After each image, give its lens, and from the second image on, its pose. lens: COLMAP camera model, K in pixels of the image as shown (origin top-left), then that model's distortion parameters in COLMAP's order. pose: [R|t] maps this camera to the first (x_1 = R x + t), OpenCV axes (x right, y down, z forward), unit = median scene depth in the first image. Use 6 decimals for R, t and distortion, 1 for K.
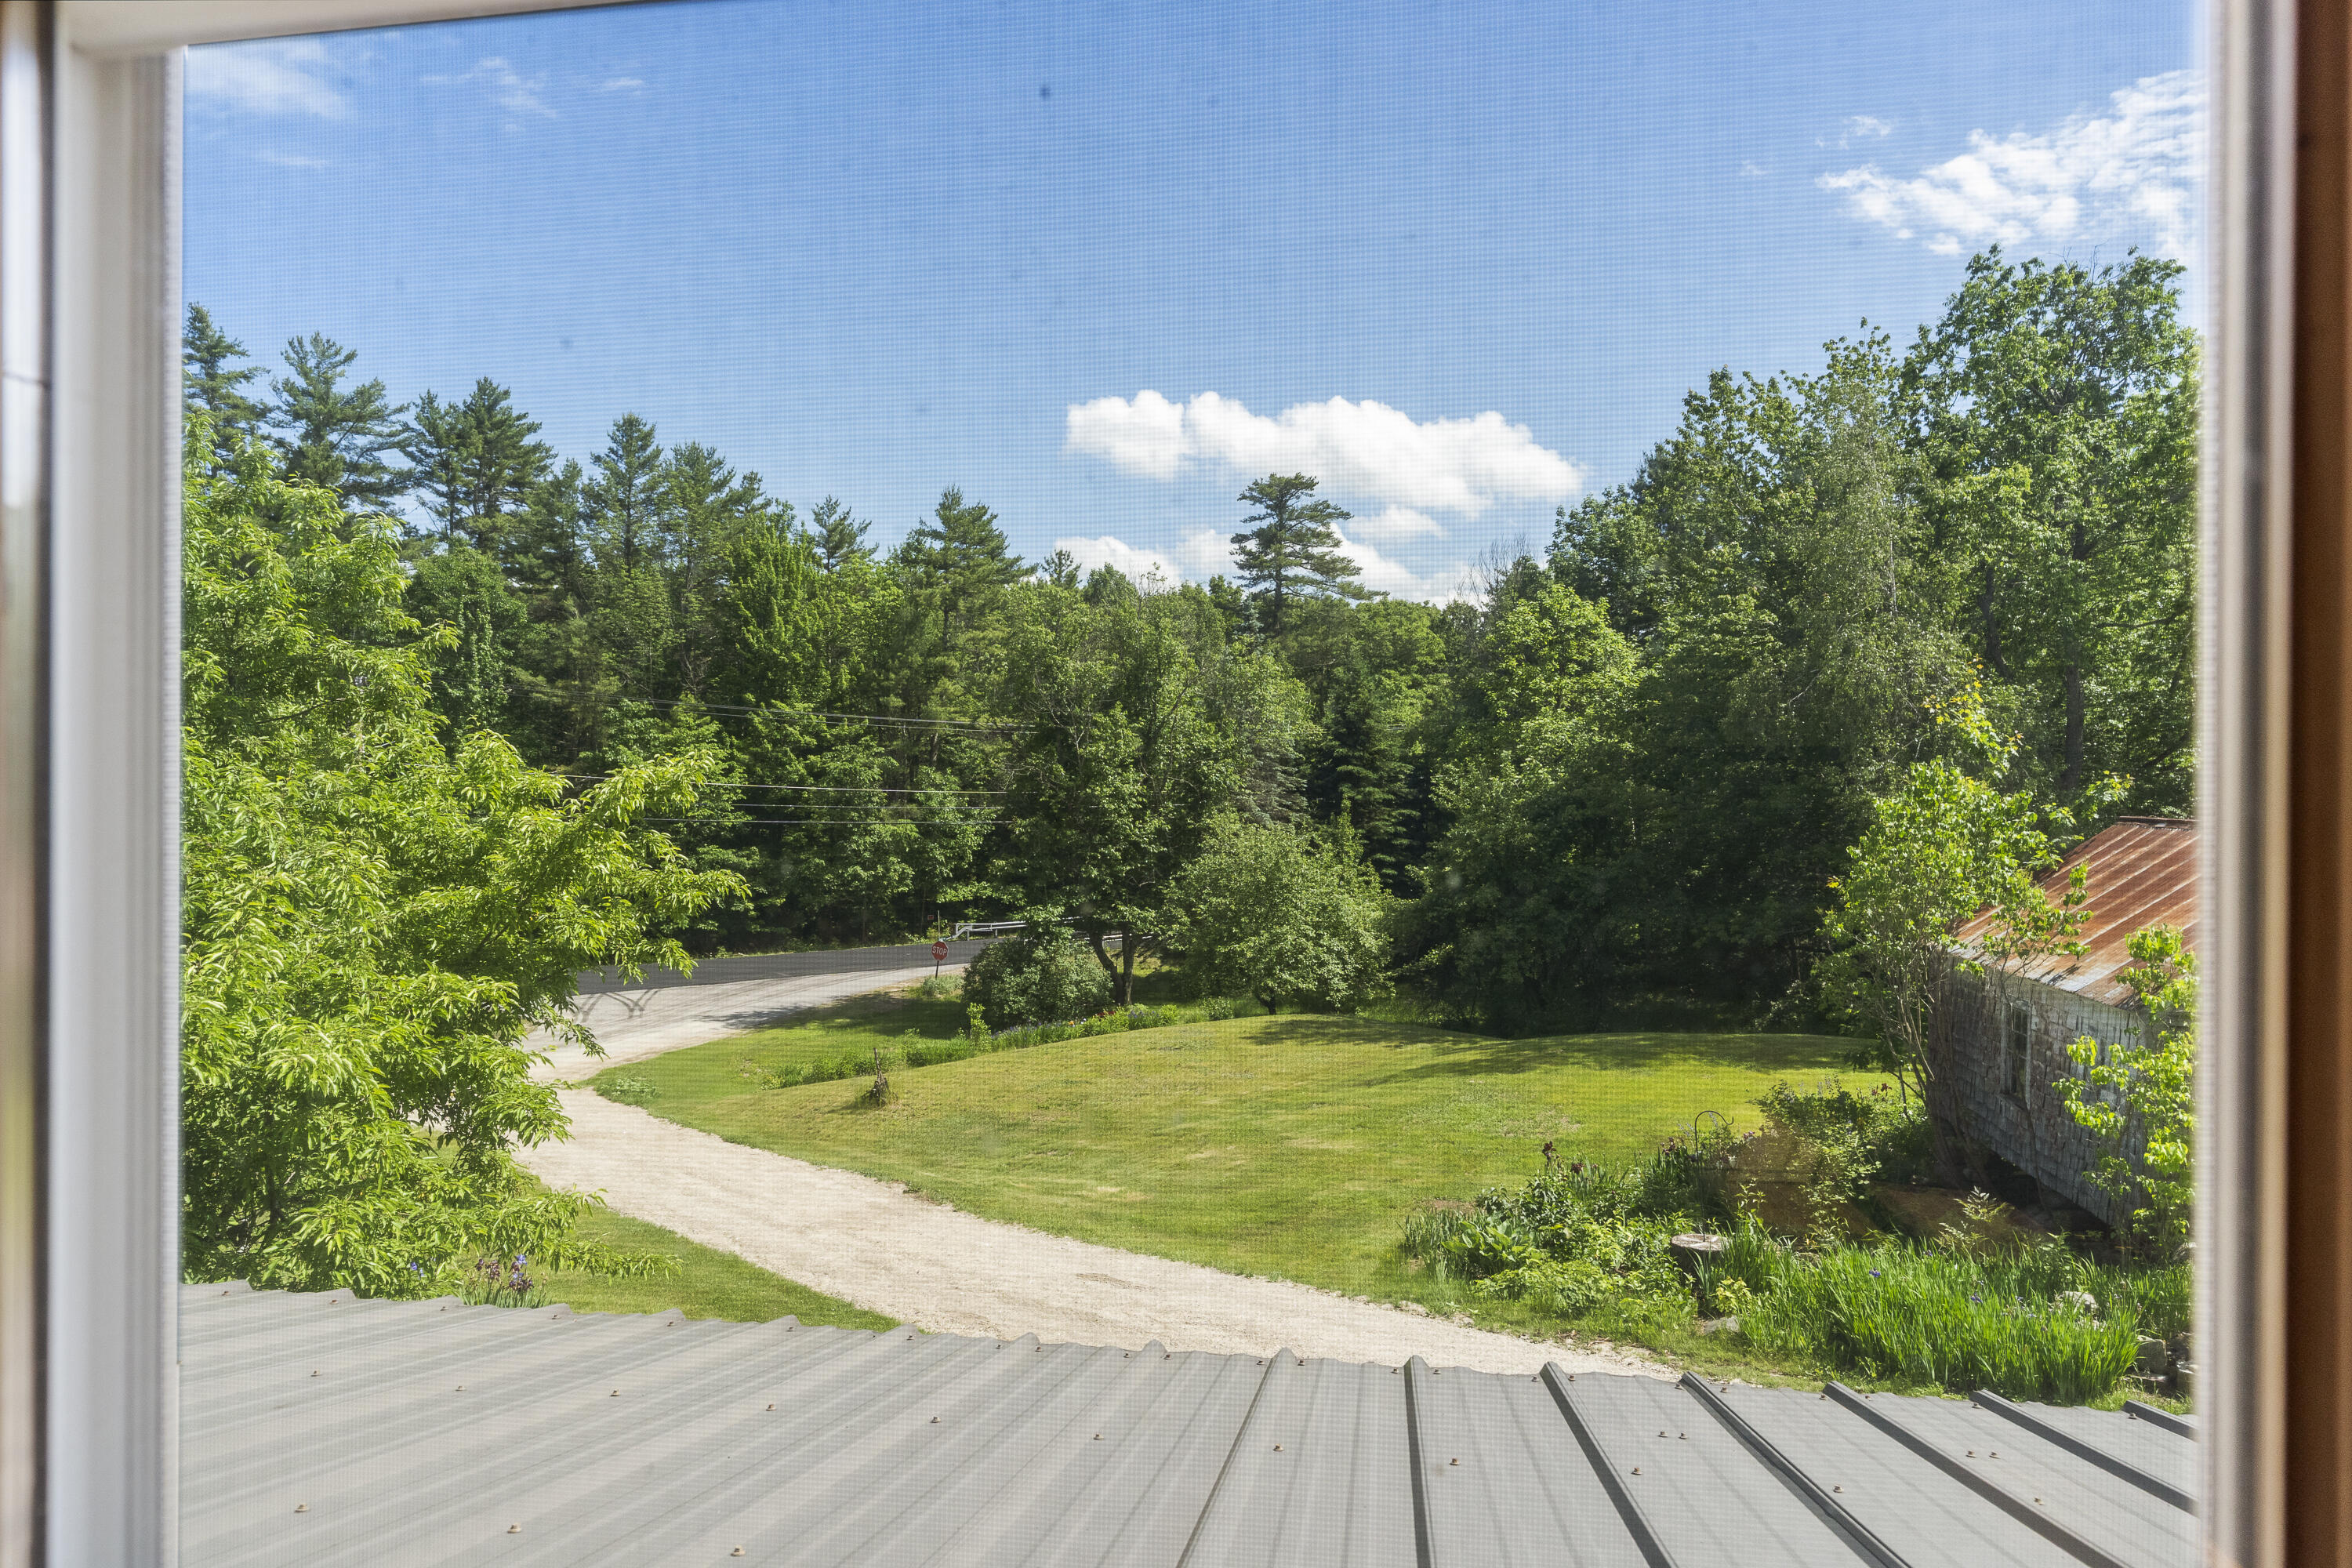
lens RADIAL K [[1443.7, 0, 1176.0], [0, 1443.7, 784.0], [0, 0, 1]] dist [-0.002090, -0.002426]
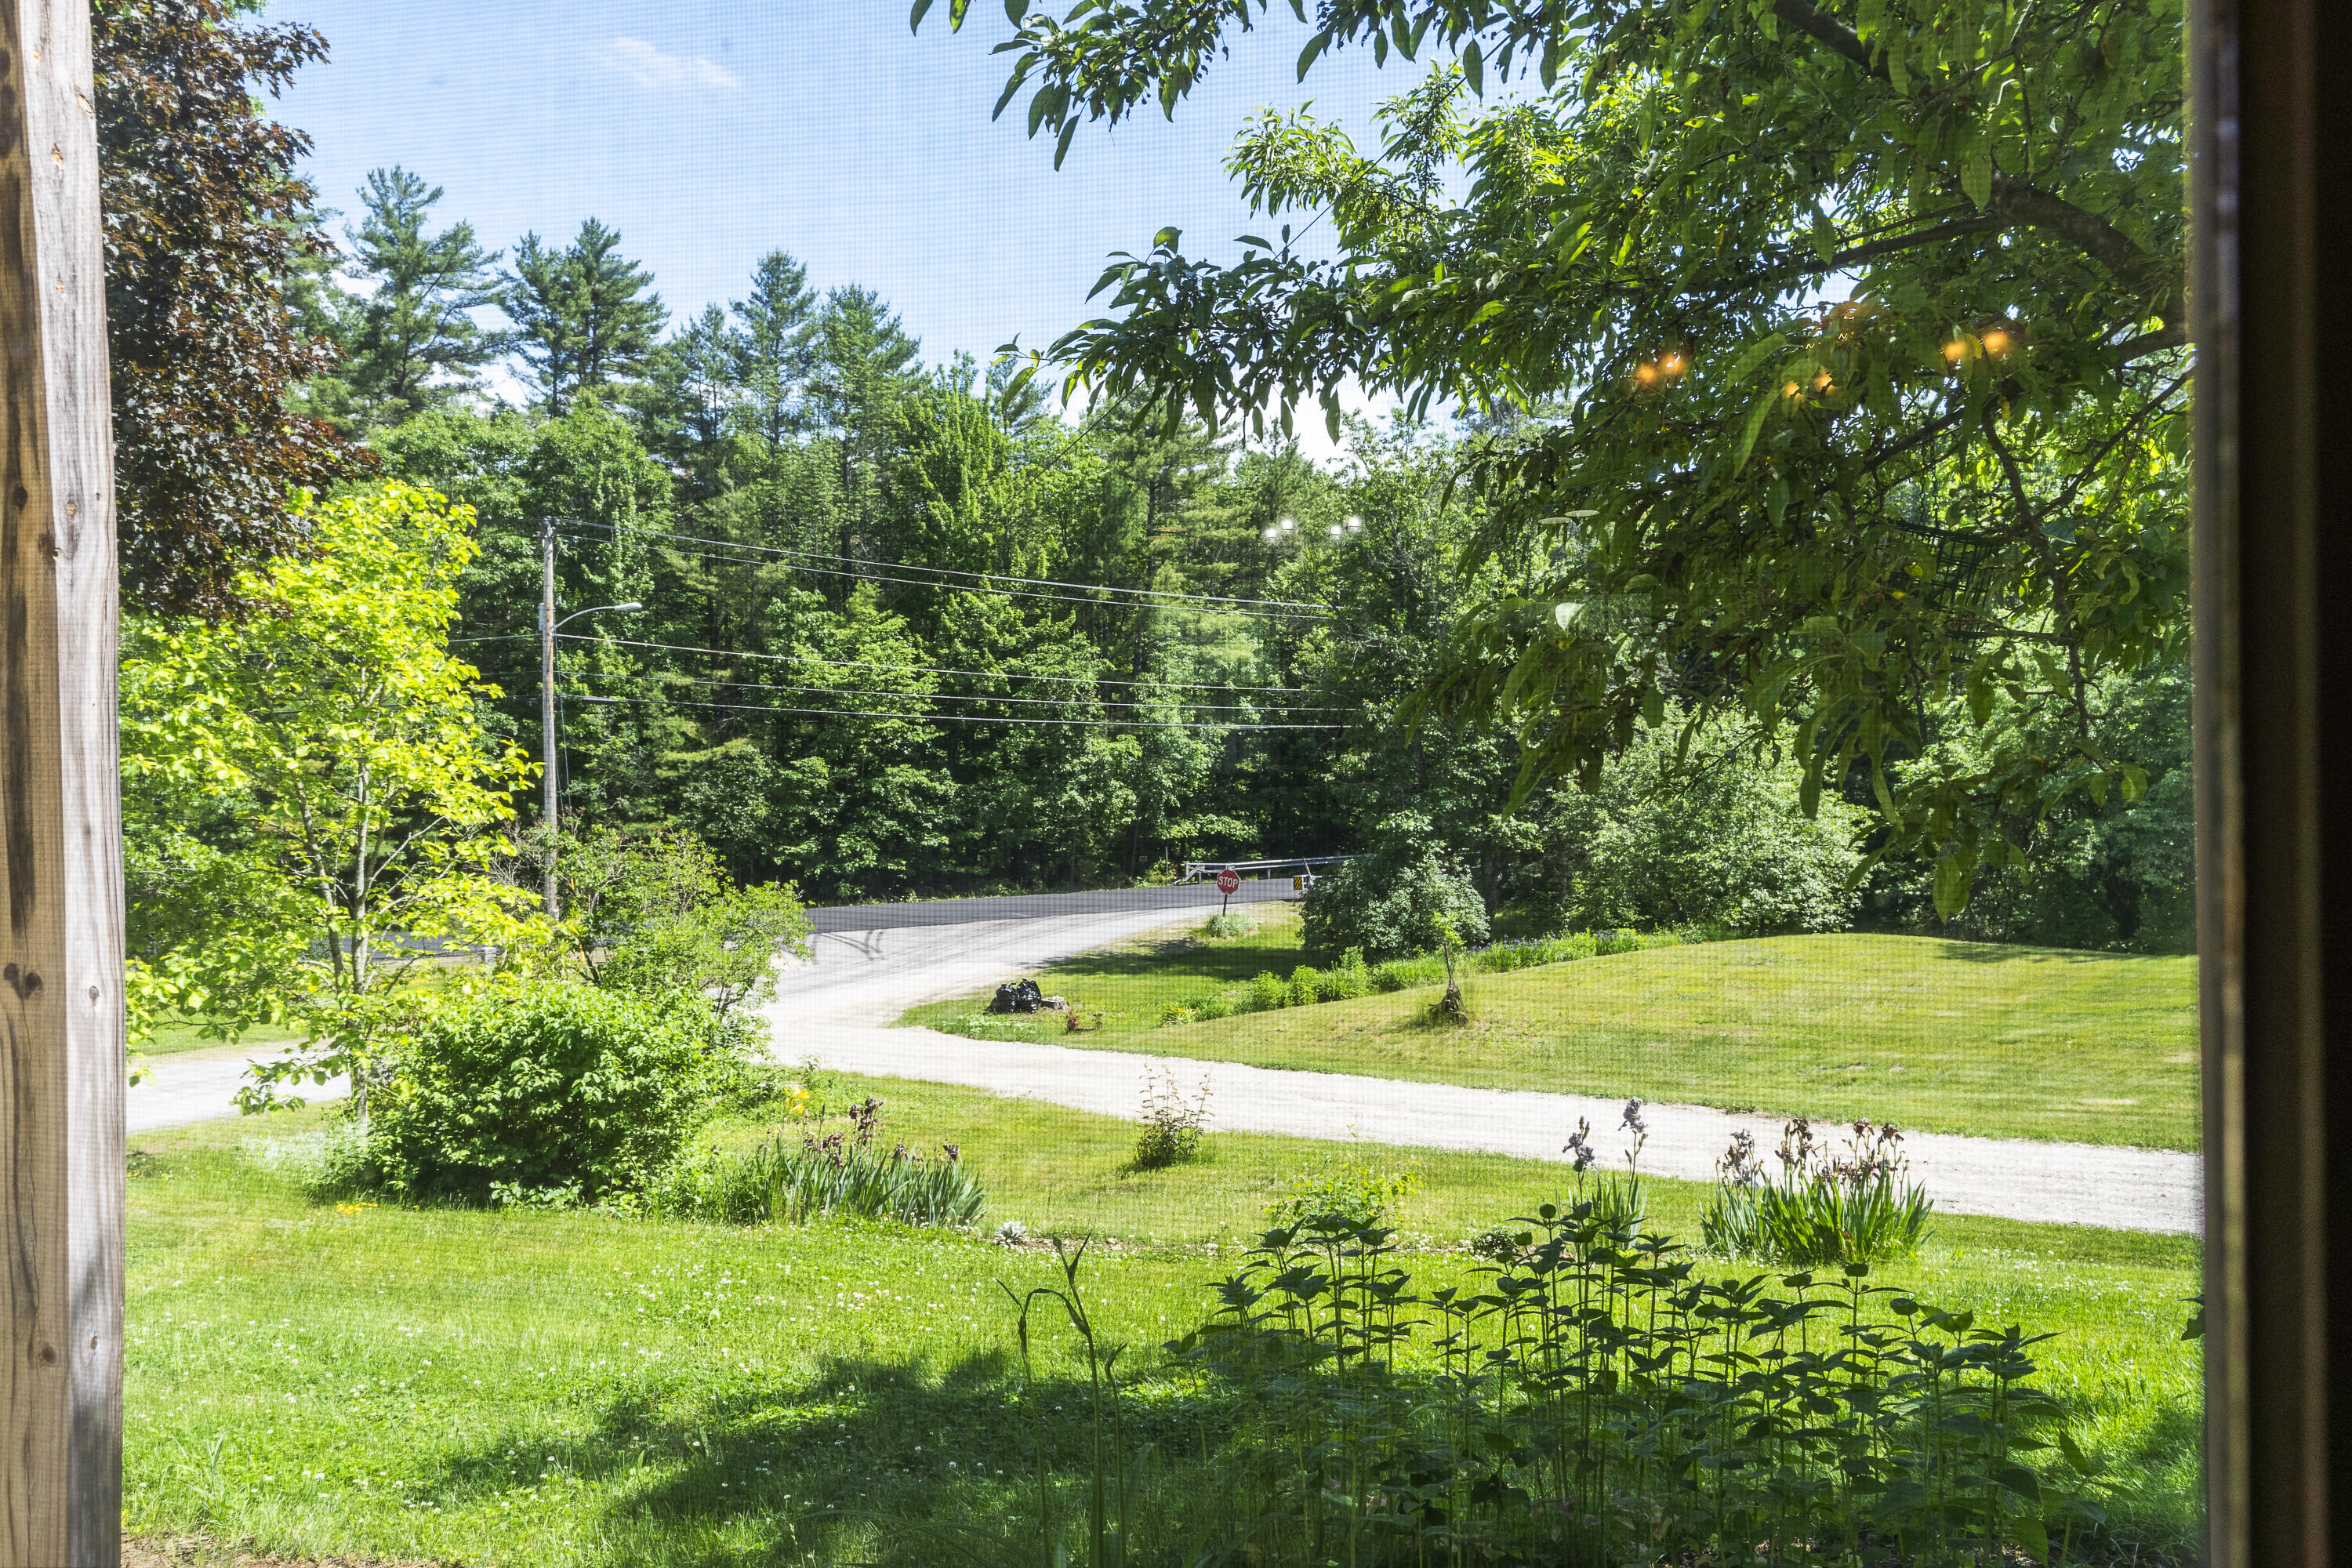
lens RADIAL K [[1674.3, 0, 1176.8], [0, 1674.3, 742.9], [0, 0, 1]] dist [0.003179, 0.005948]
pose [[0.998633, -0.007103, -0.051792, -0.103021], [0.006970, 0.999972, -0.002738, 0.029287], [0.051810, 0.002374, 0.998654, 0.056196]]
